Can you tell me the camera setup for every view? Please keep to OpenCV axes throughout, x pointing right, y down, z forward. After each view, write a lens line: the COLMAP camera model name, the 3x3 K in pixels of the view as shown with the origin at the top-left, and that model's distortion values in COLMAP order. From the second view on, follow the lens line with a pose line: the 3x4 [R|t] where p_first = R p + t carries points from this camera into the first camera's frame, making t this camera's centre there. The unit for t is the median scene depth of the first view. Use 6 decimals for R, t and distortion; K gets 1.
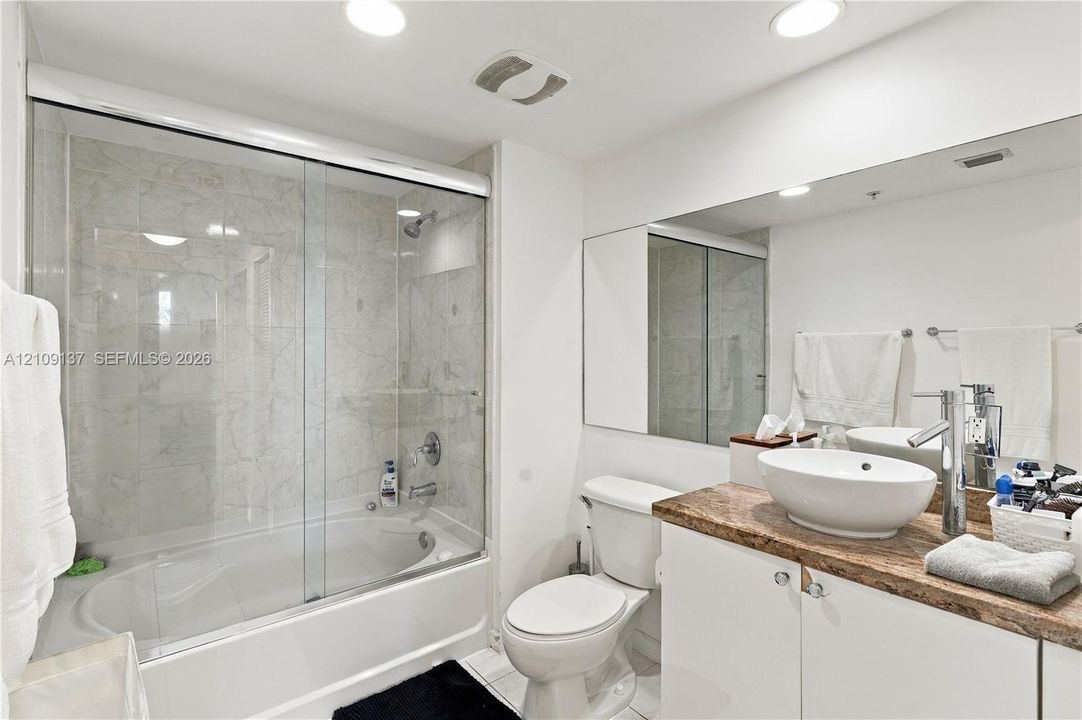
lens RADIAL K [[501.1, 0, 539.2], [0, 501.1, 350.8], [0, 0, 1]] dist [-0.014768, 0.000573]
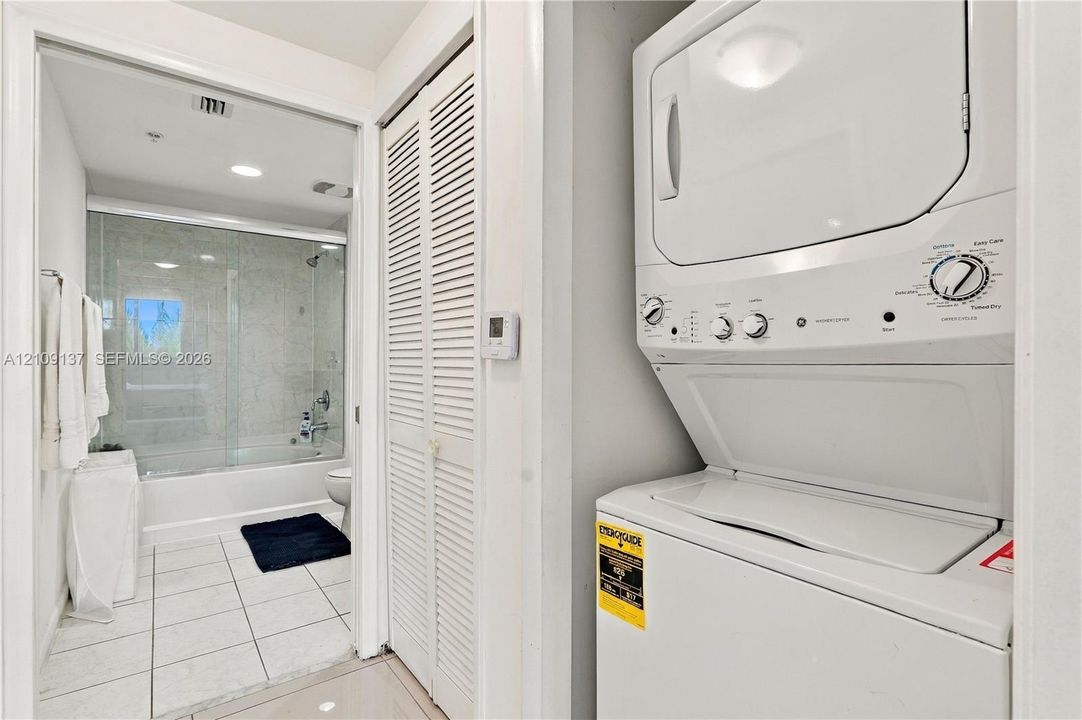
lens RADIAL K [[501.1, 0, 541.9], [0, 501.1, 365.7], [0, 0, 1]] dist [-0.014768, 0.000573]
pose [[0.999689, 0.006710, -0.024015, 0.577668], [-0.006557, 0.999958, 0.006433, 0.080212], [0.024057, -0.006274, 0.999691, -0.640201]]
